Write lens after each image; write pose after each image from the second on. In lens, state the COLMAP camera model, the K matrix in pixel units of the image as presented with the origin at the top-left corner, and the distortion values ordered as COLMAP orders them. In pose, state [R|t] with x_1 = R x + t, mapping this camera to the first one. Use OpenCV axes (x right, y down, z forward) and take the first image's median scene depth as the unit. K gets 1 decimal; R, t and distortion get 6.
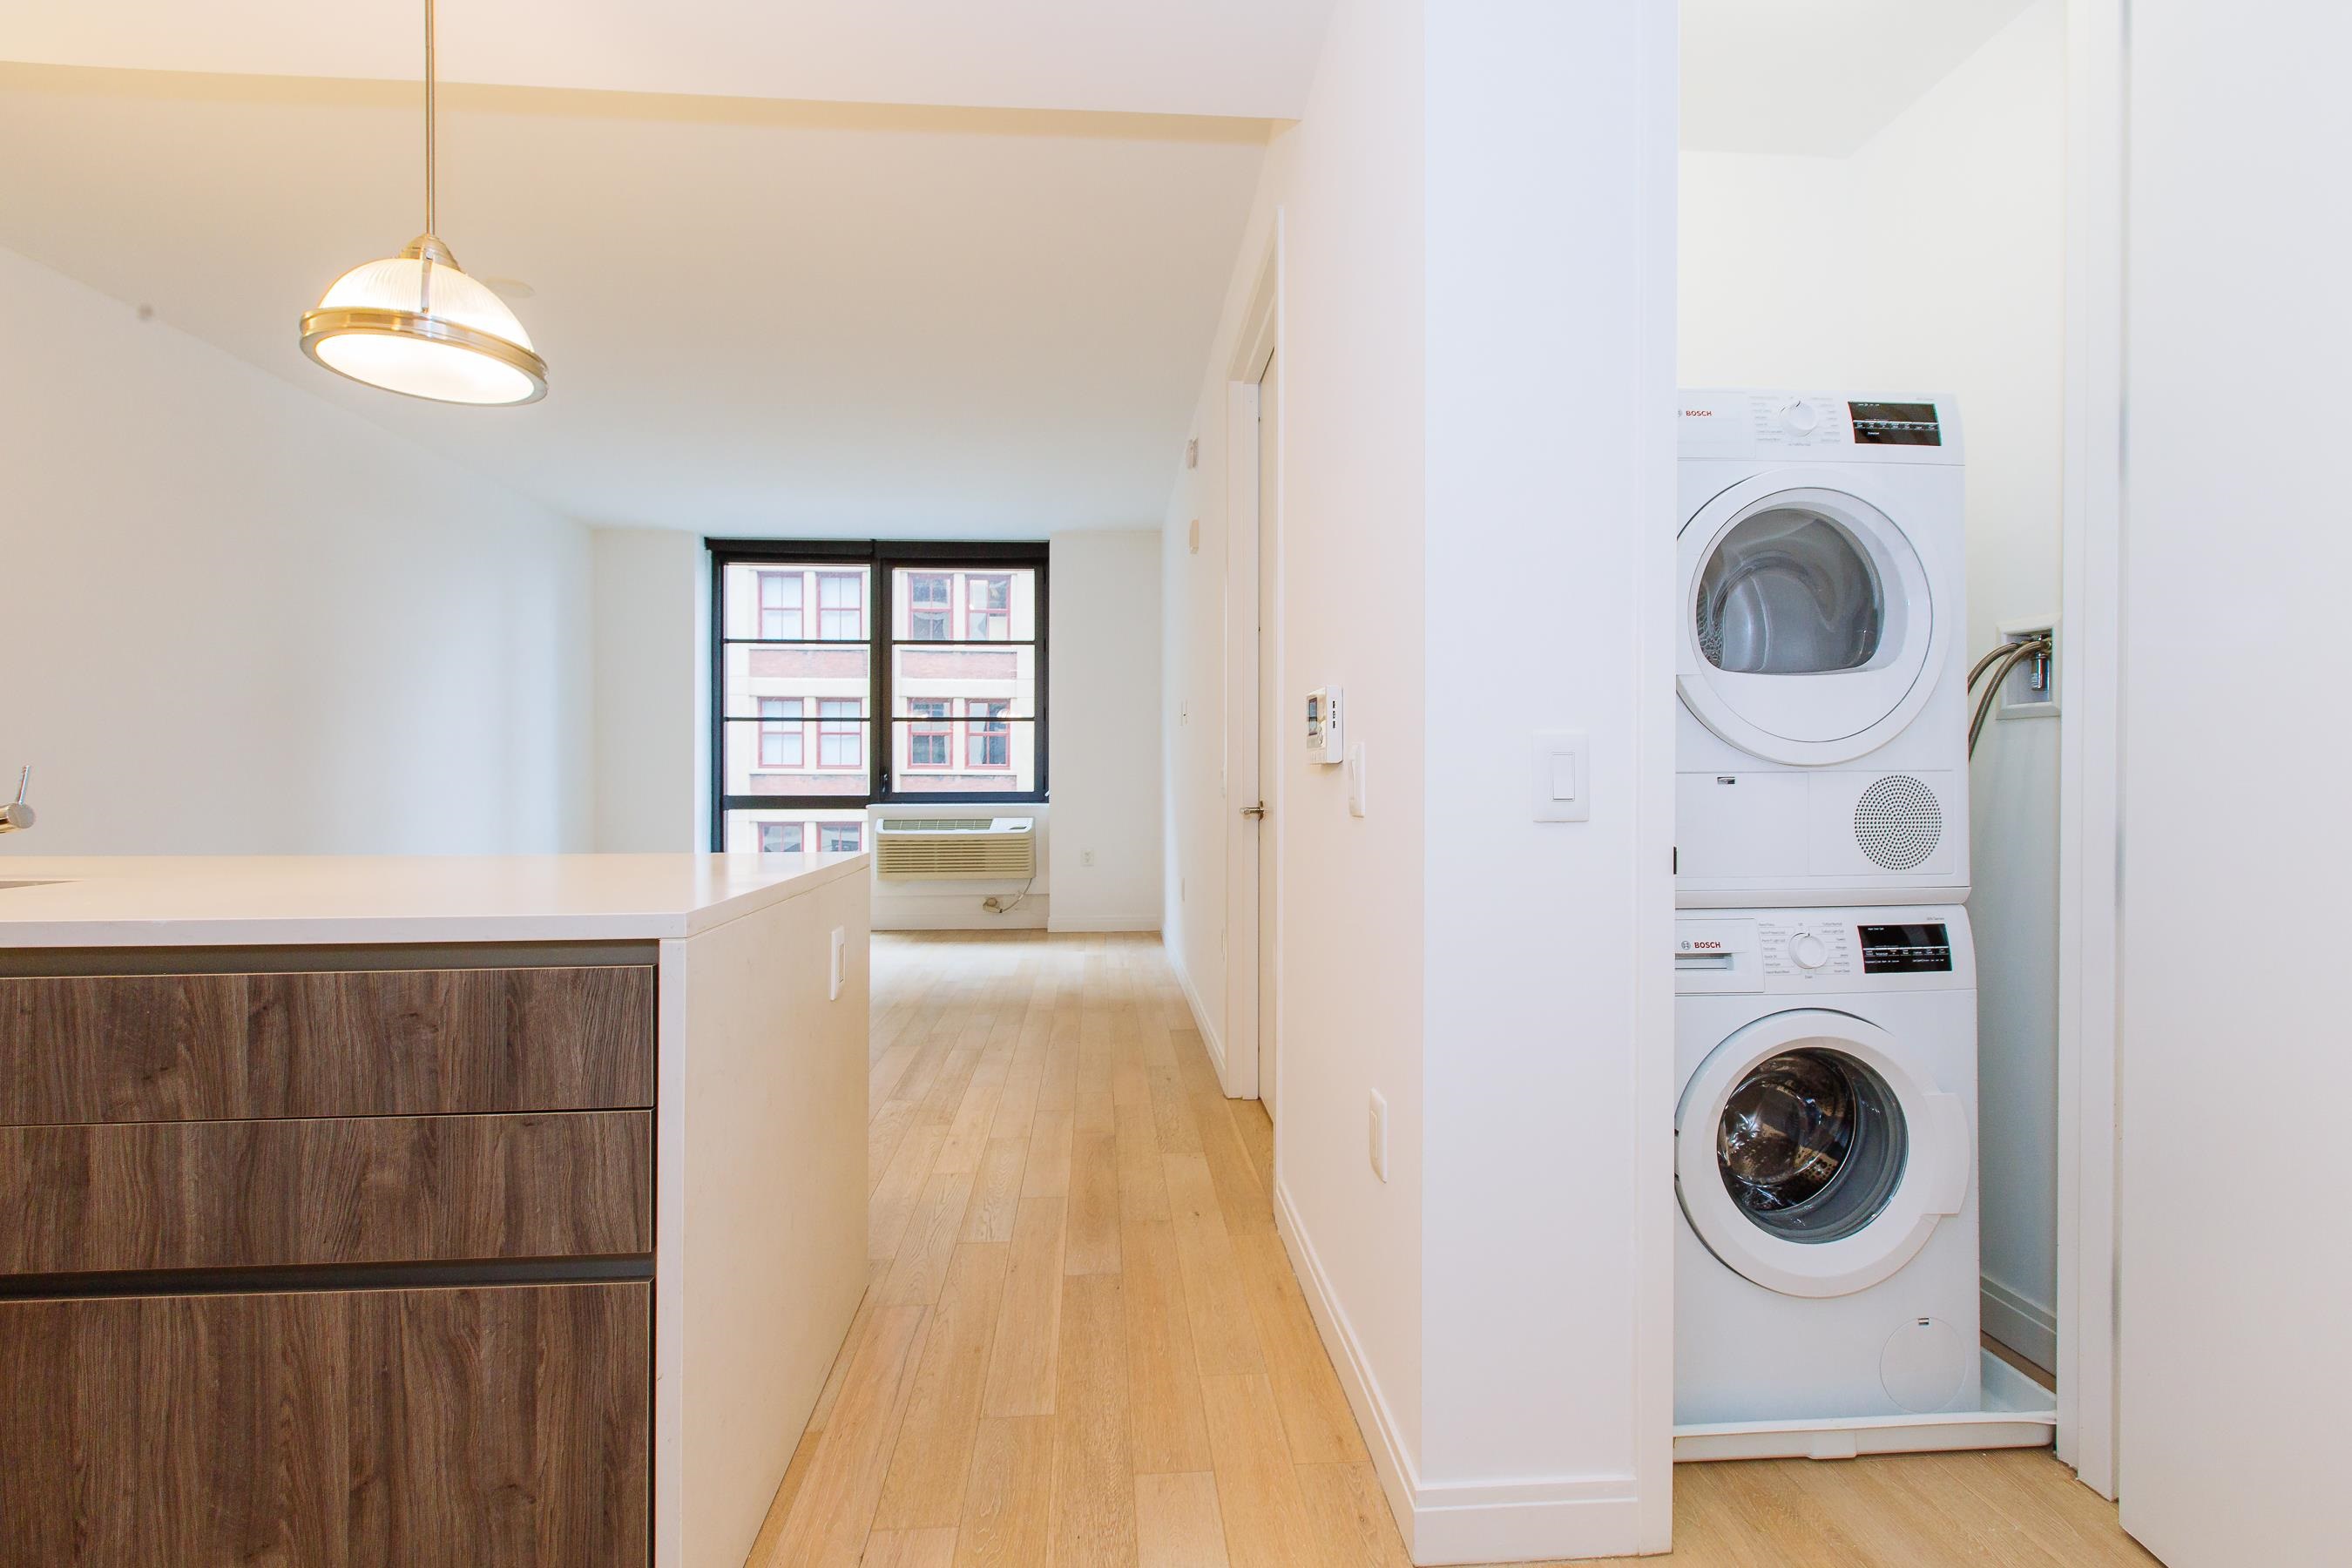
lens RADIAL K [[1036.4, 0, 1174.0], [0, 1036.4, 778.4], [0, 0, 1]] dist [0.002477, -0.002069]
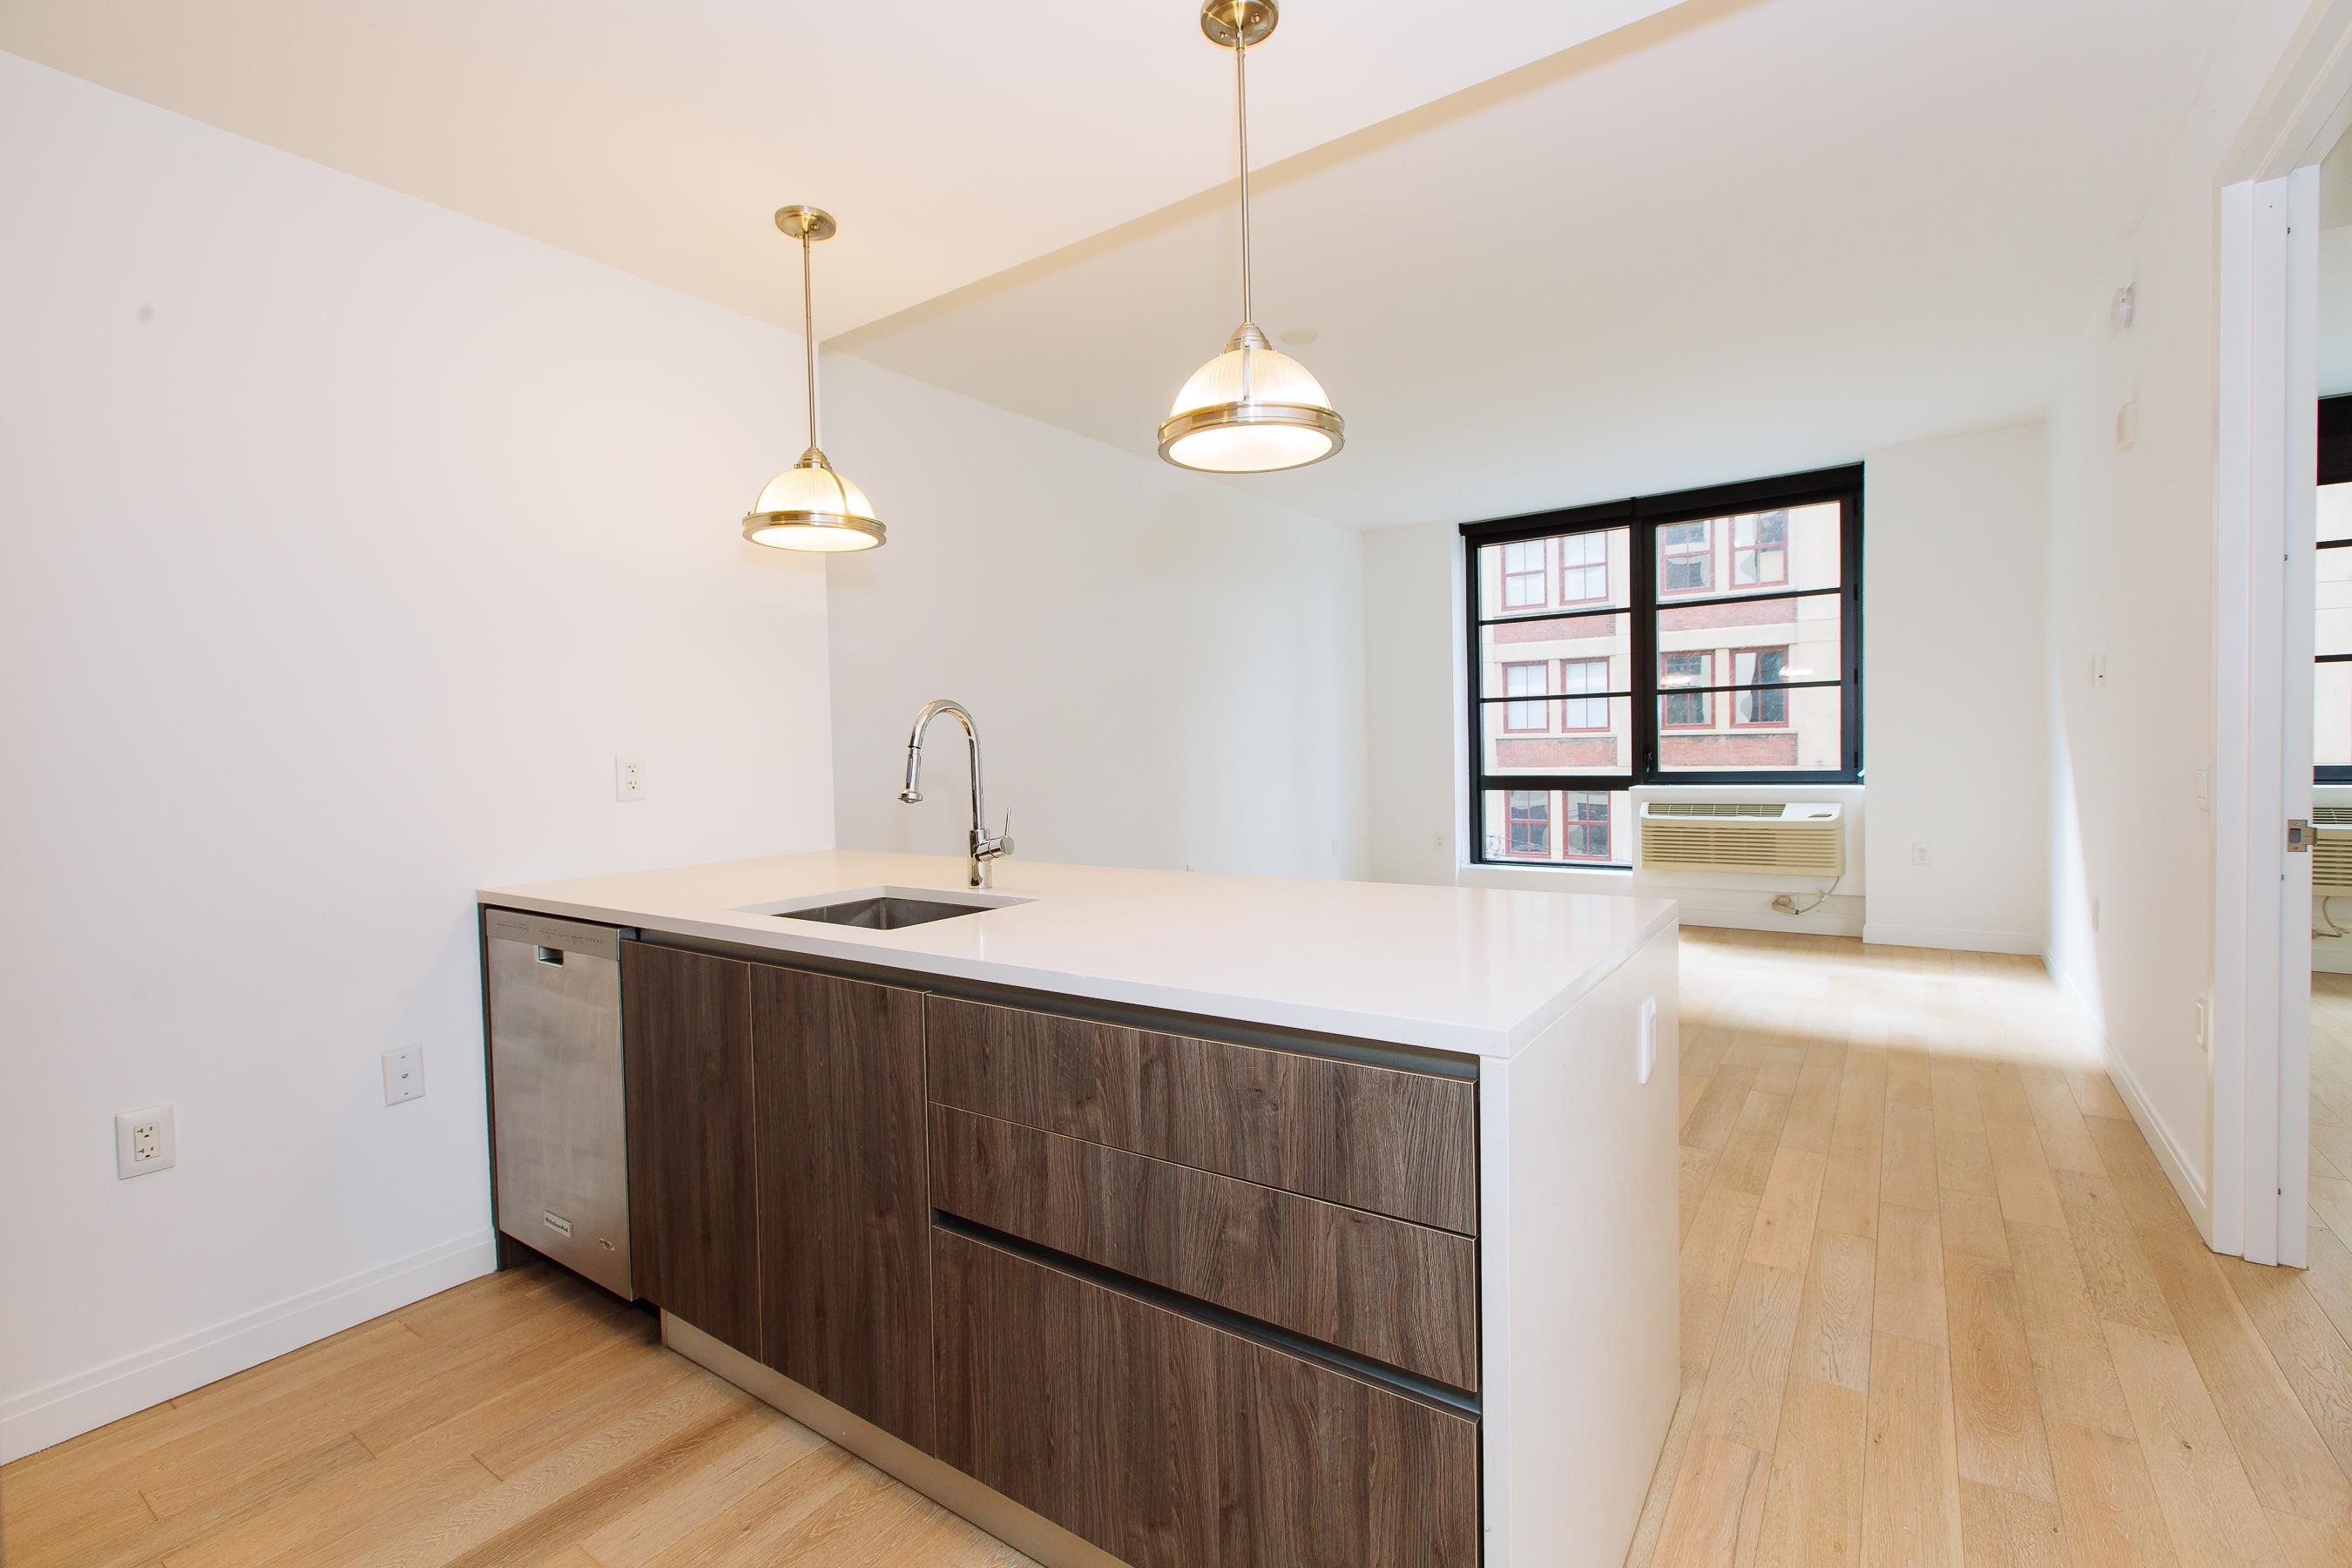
lens RADIAL K [[1036.4, 0, 1174.0], [0, 1036.4, 778.4], [0, 0, 1]] dist [0.002477, -0.002069]
pose [[0.772889, 0.000854, -0.634541, -0.100020], [0.024168, 0.999234, 0.030783, -0.093006], [0.634081, -0.039127, 0.772276, 0.110310]]
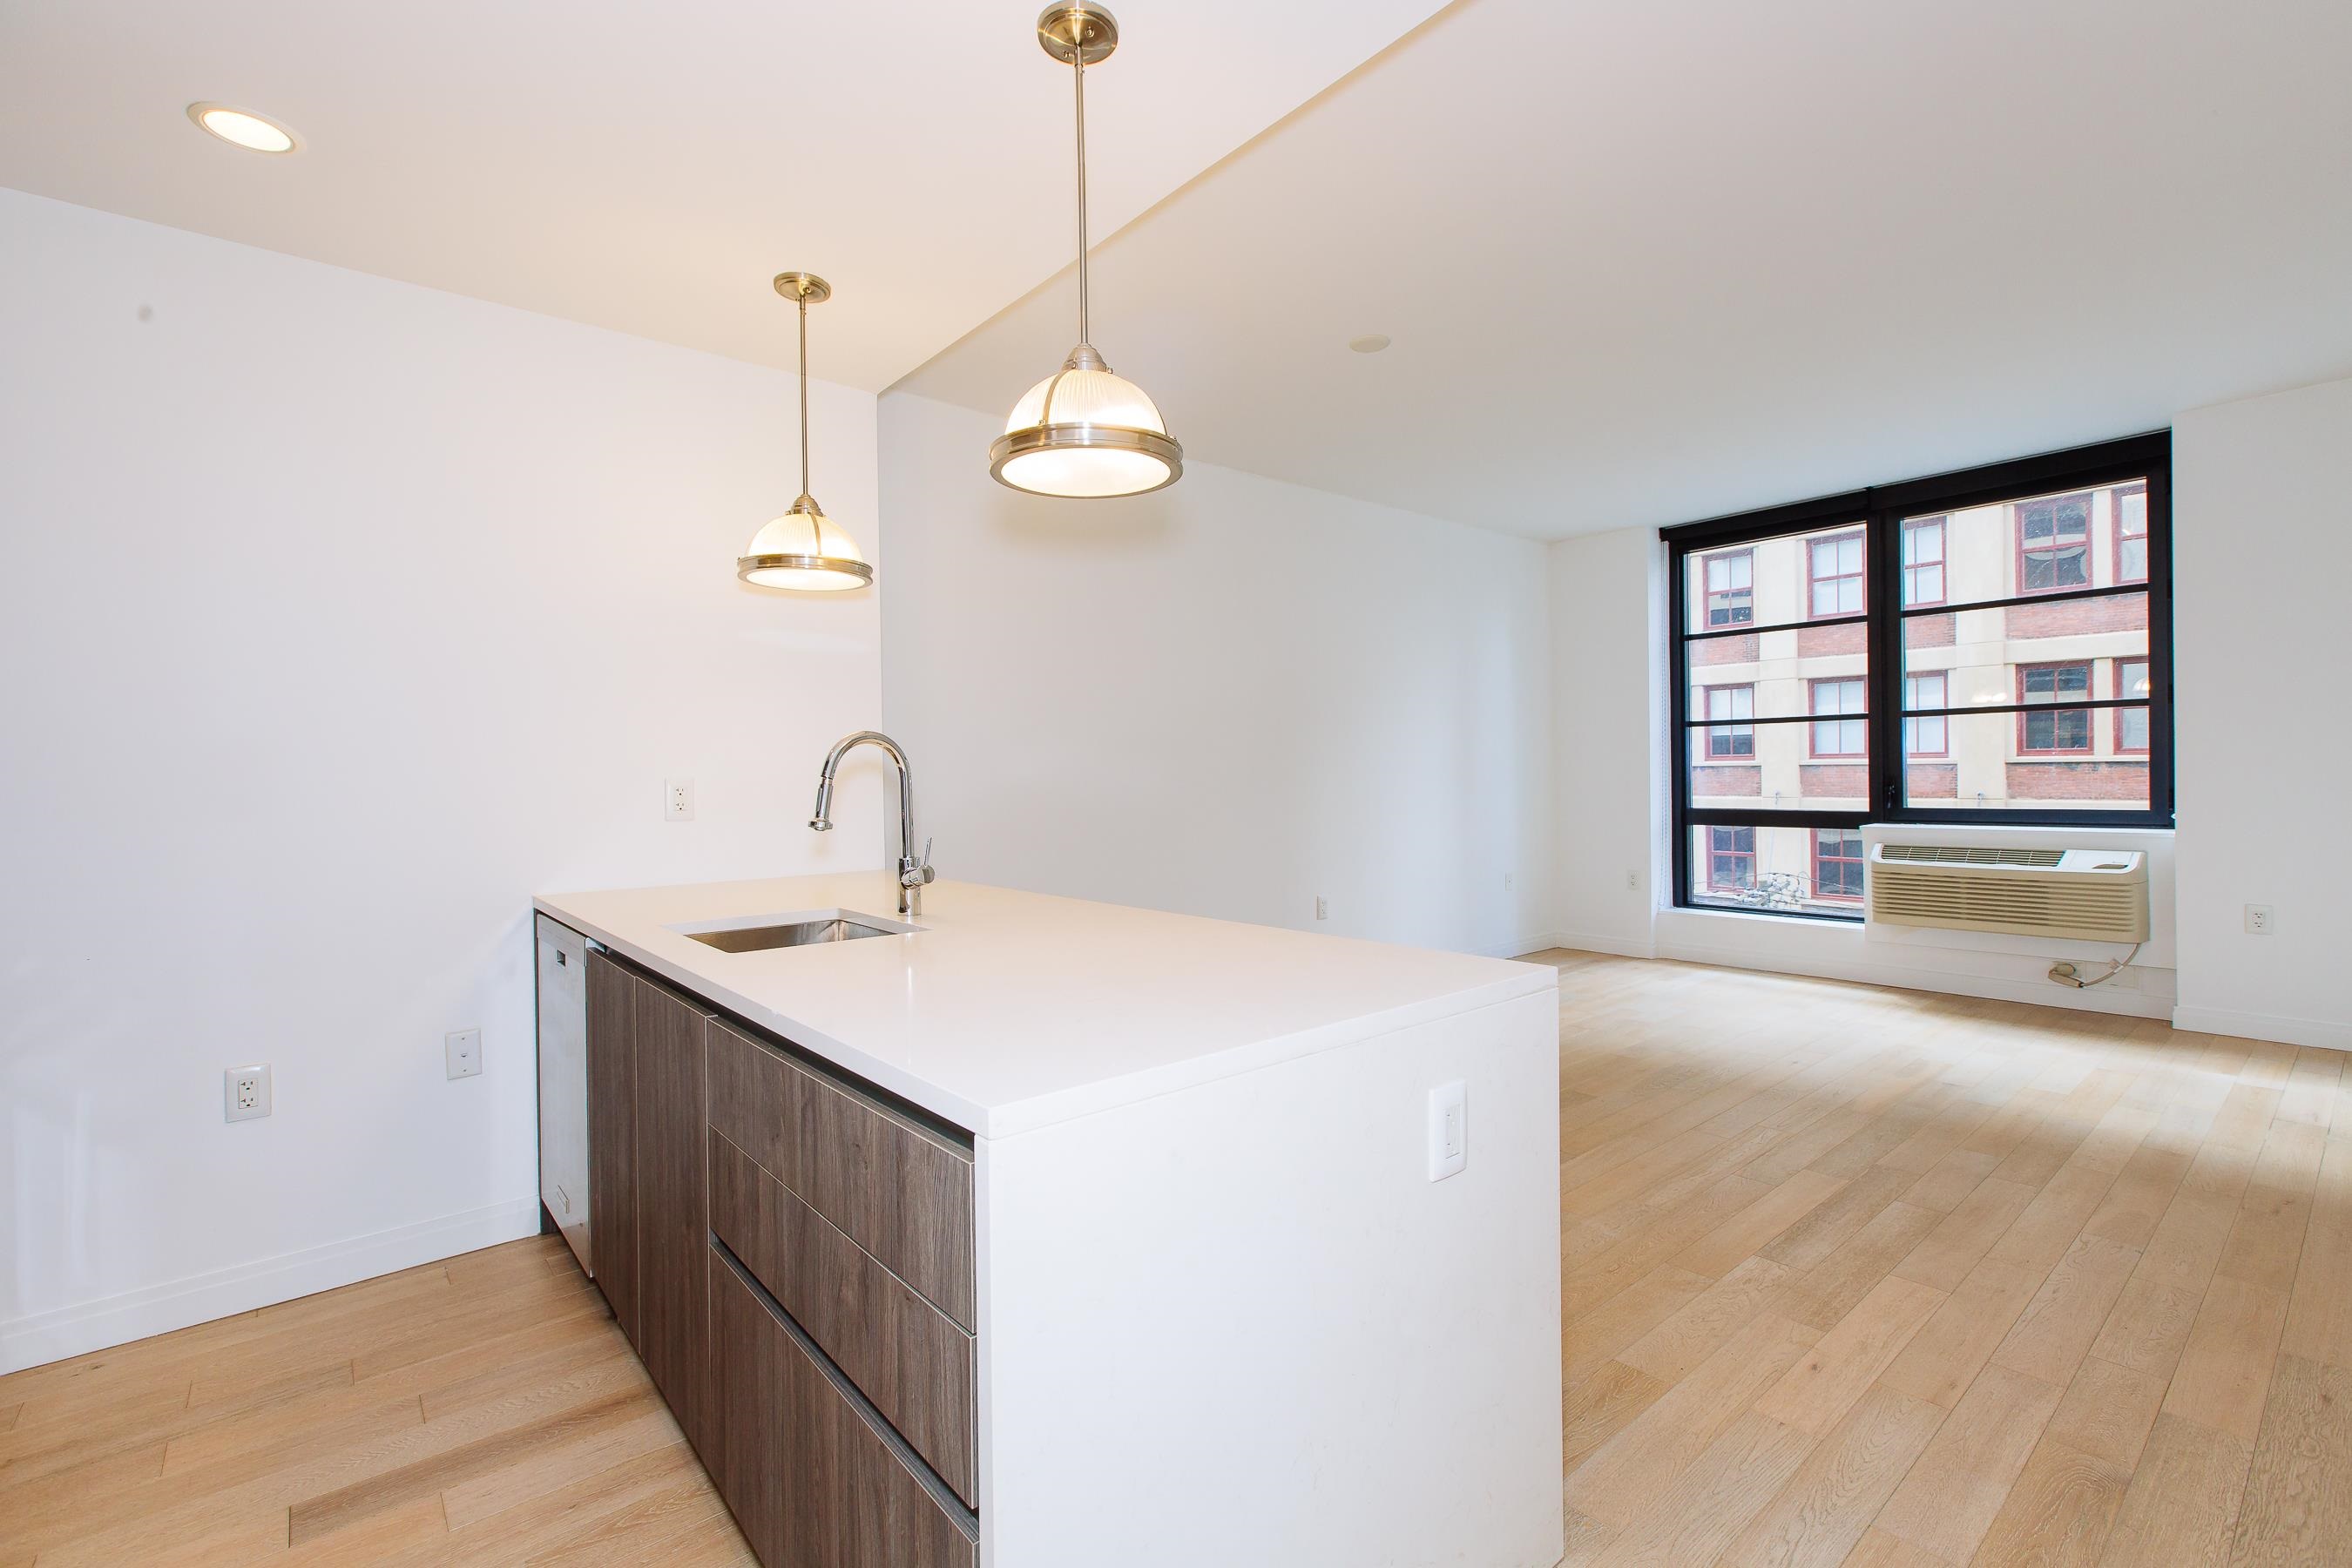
lens RADIAL K [[1040.9, 0, 1179.2], [0, 1040.9, 777.0], [0, 0, 1]] dist [0.000520, 0.000129]
pose [[0.584478, -0.005491, -0.811391, 0.207975], [0.014499, 0.999888, 0.003678, -0.098968], [0.811280, -0.013914, 0.584492, 0.505076]]
